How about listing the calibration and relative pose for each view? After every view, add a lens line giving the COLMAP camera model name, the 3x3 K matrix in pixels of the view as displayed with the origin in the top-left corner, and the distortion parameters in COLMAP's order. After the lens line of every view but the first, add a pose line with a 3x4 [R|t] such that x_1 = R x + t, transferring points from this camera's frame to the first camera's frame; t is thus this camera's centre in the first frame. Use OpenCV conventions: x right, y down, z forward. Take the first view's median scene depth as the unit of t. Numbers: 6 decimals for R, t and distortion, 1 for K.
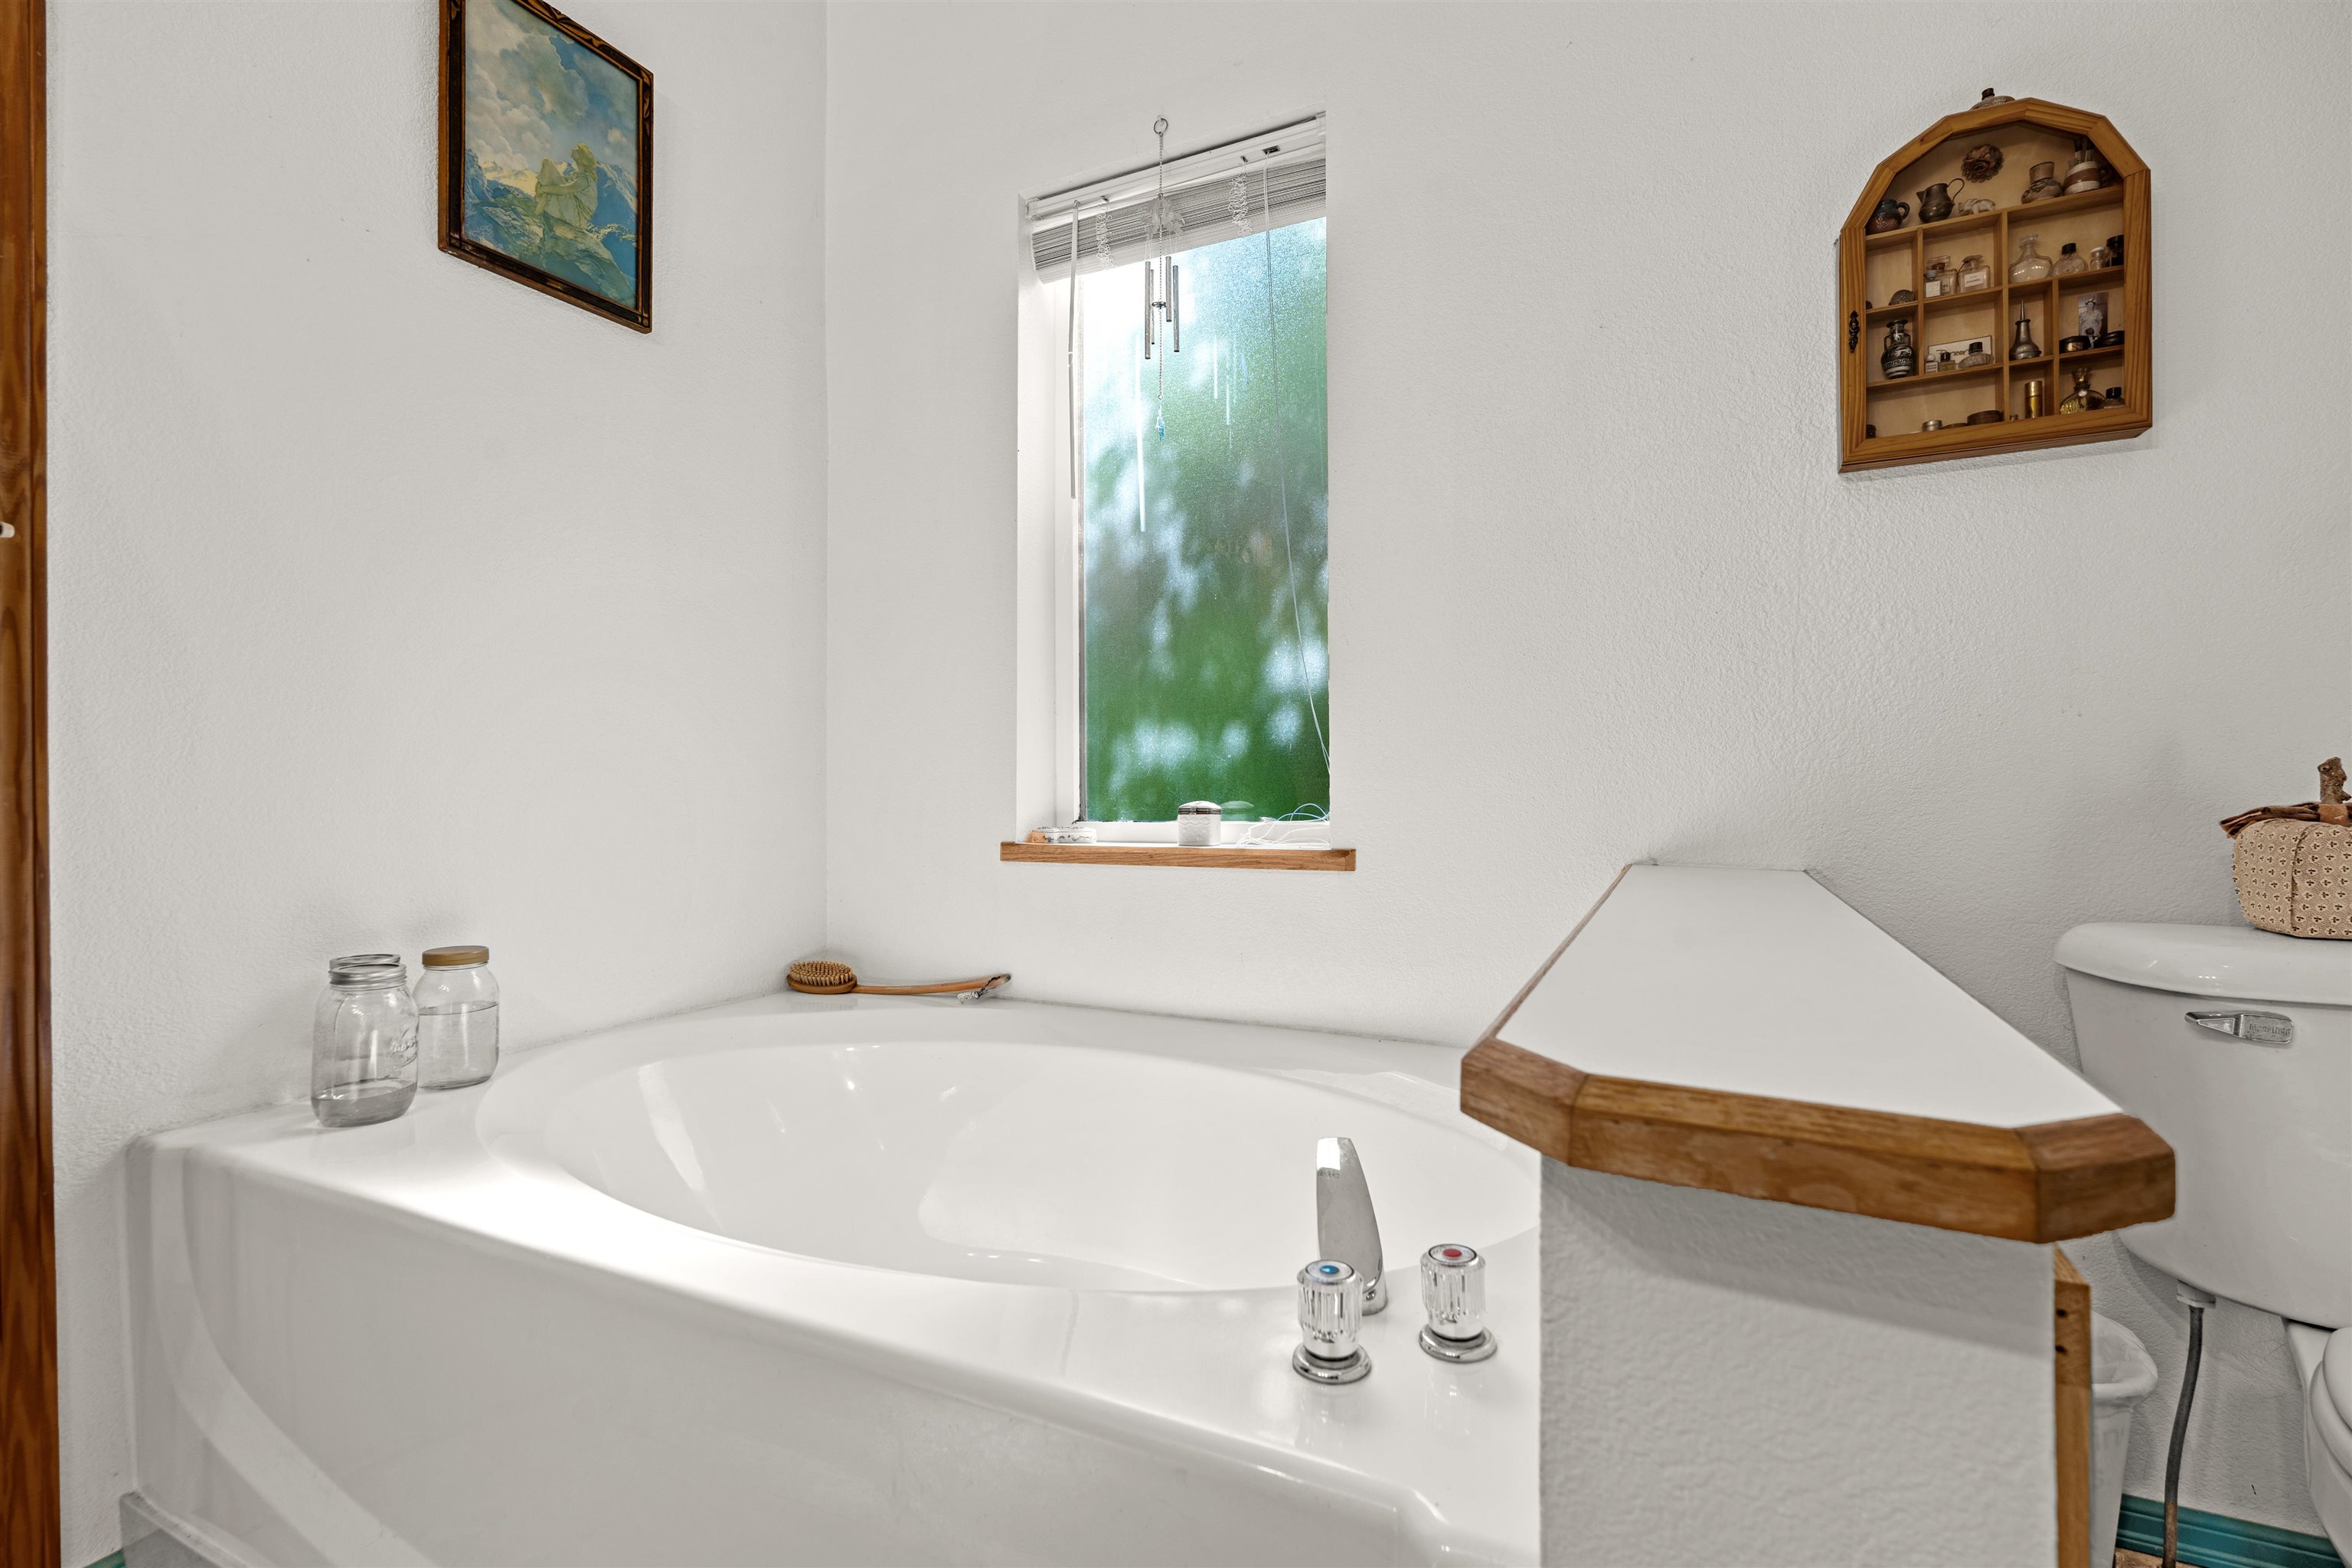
lens RADIAL K [[1037.5, 0, 1182.9], [0, 1037.5, 773.6], [0, 0, 1]] dist [-0.000944, -0.000434]
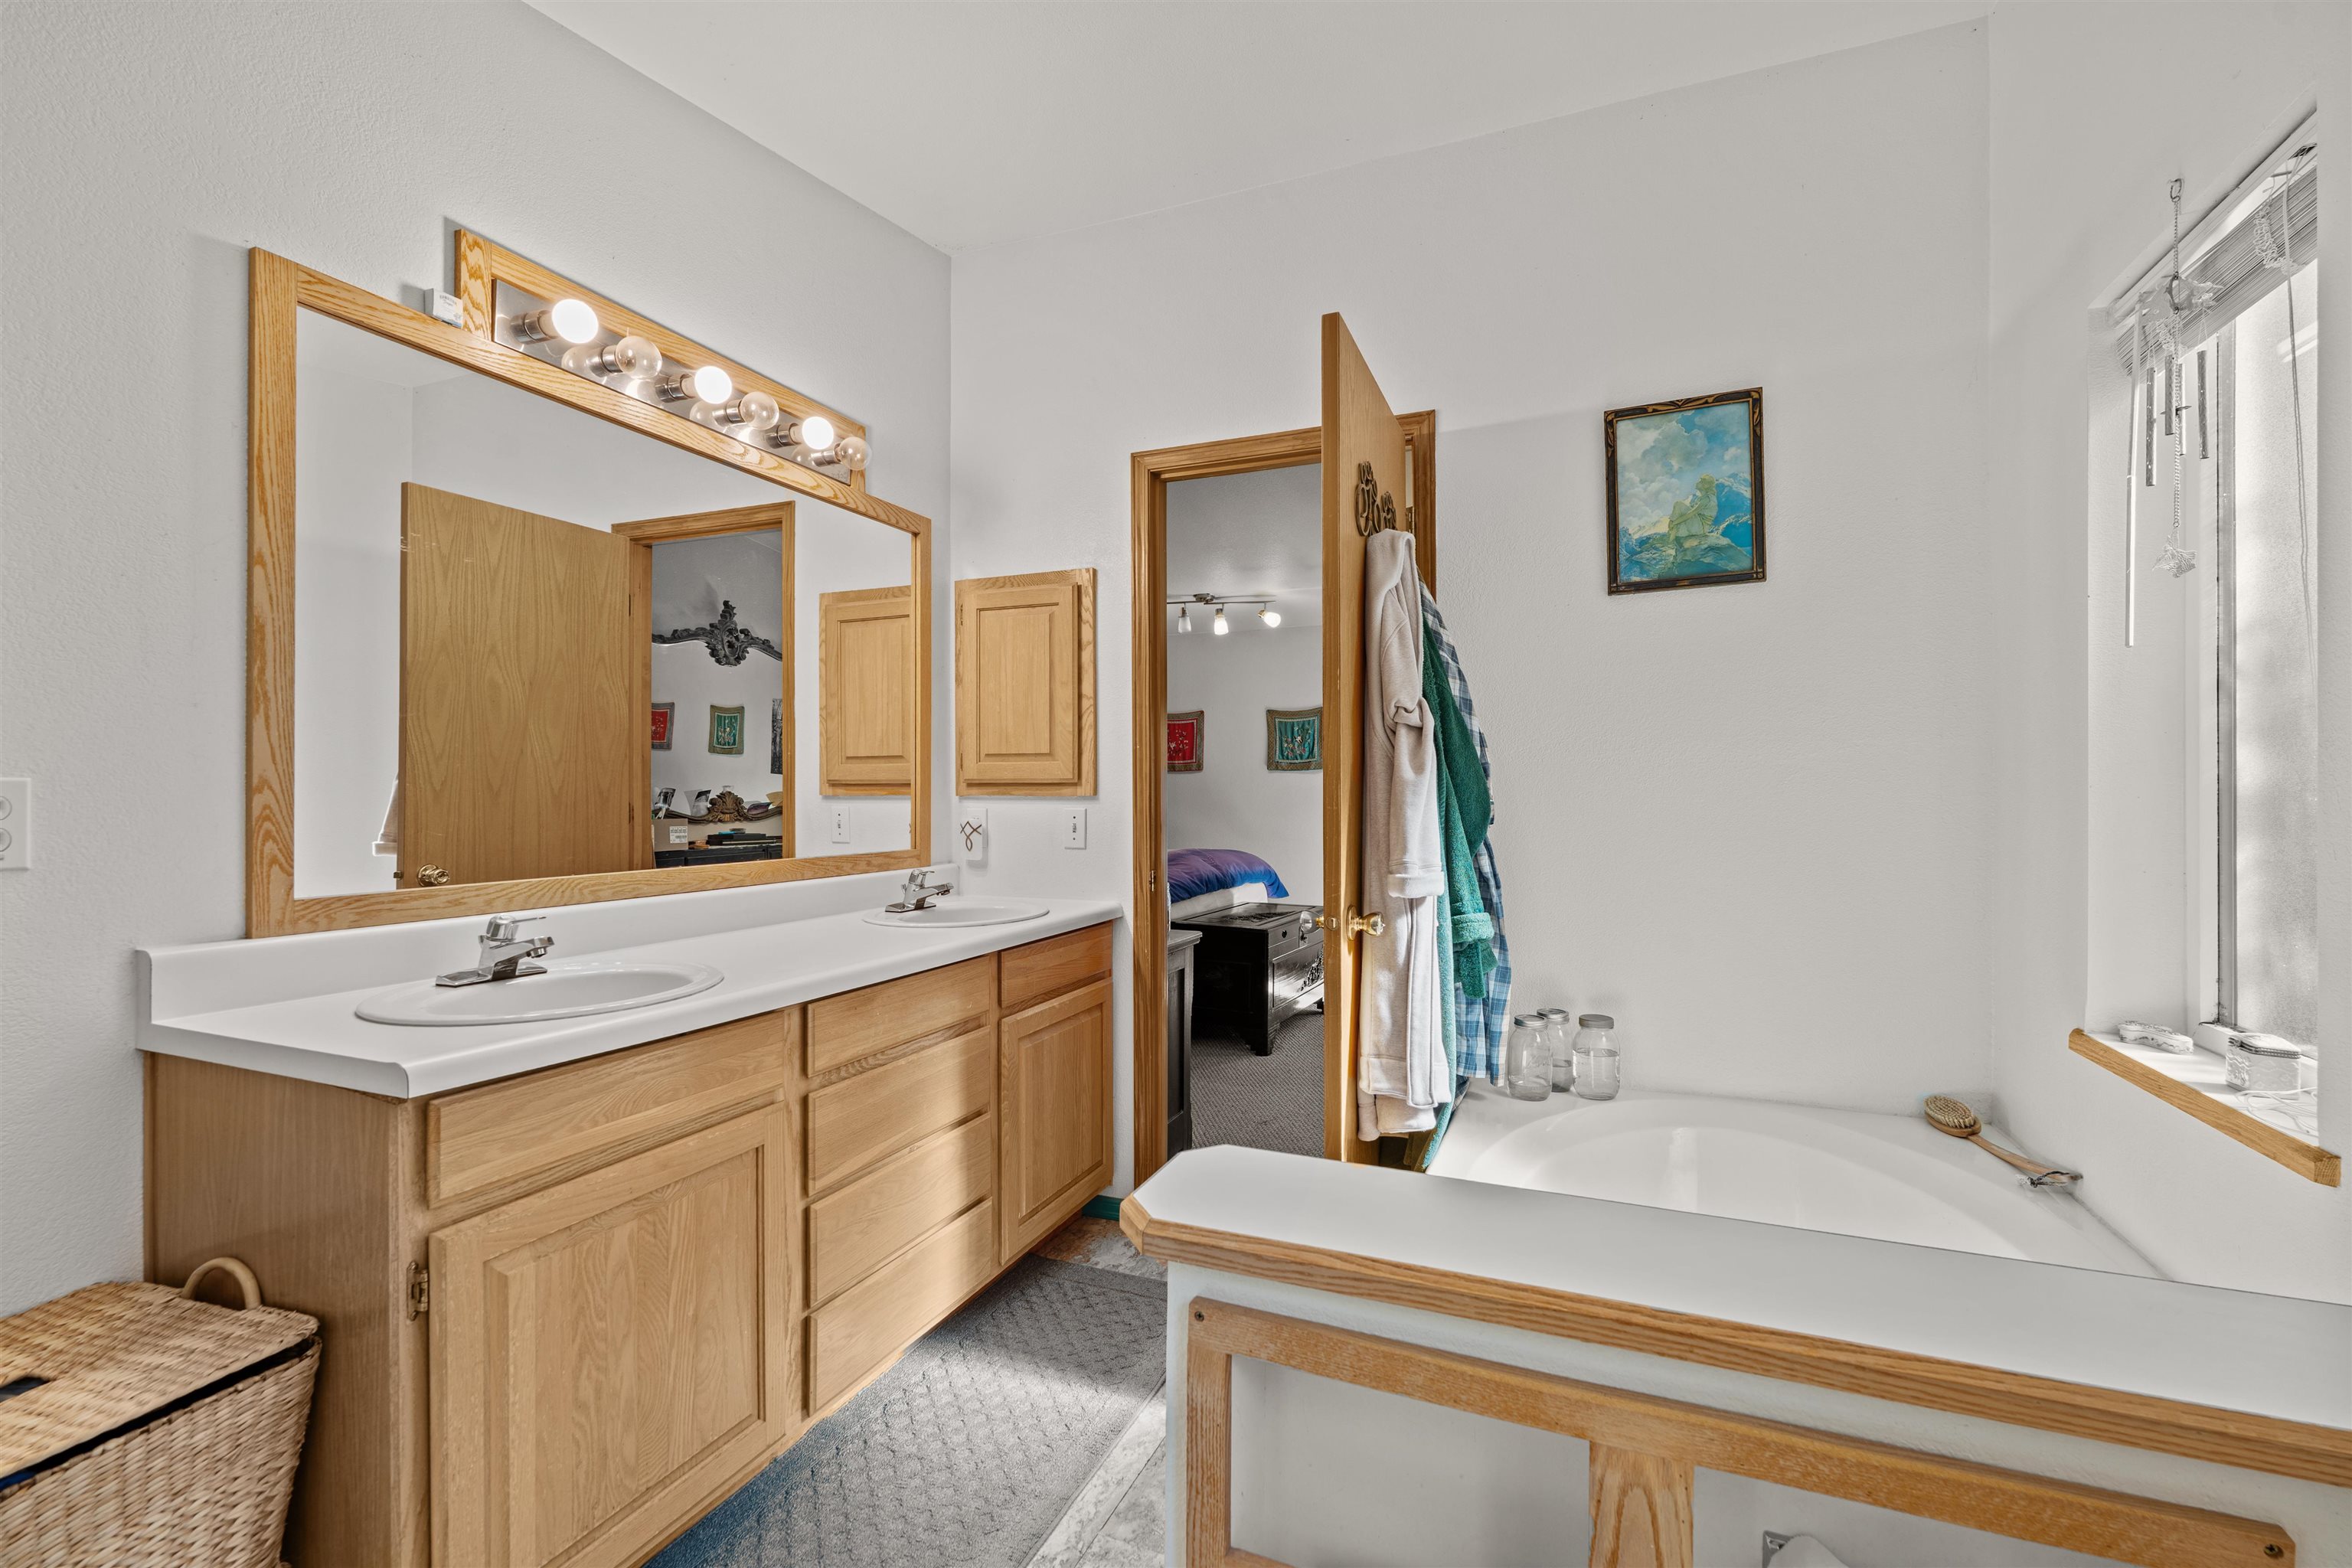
lens RADIAL K [[1037.5, 0, 1176.4], [0, 1037.5, 790.7], [0, 0, 1]] dist [-0.000944, -0.000434]
pose [[0.050542, 0.003285, -0.998717, 0.817714], [0.007434, 0.999966, 0.003665, -0.179704], [0.998694, -0.007610, 0.050516, 0.192697]]
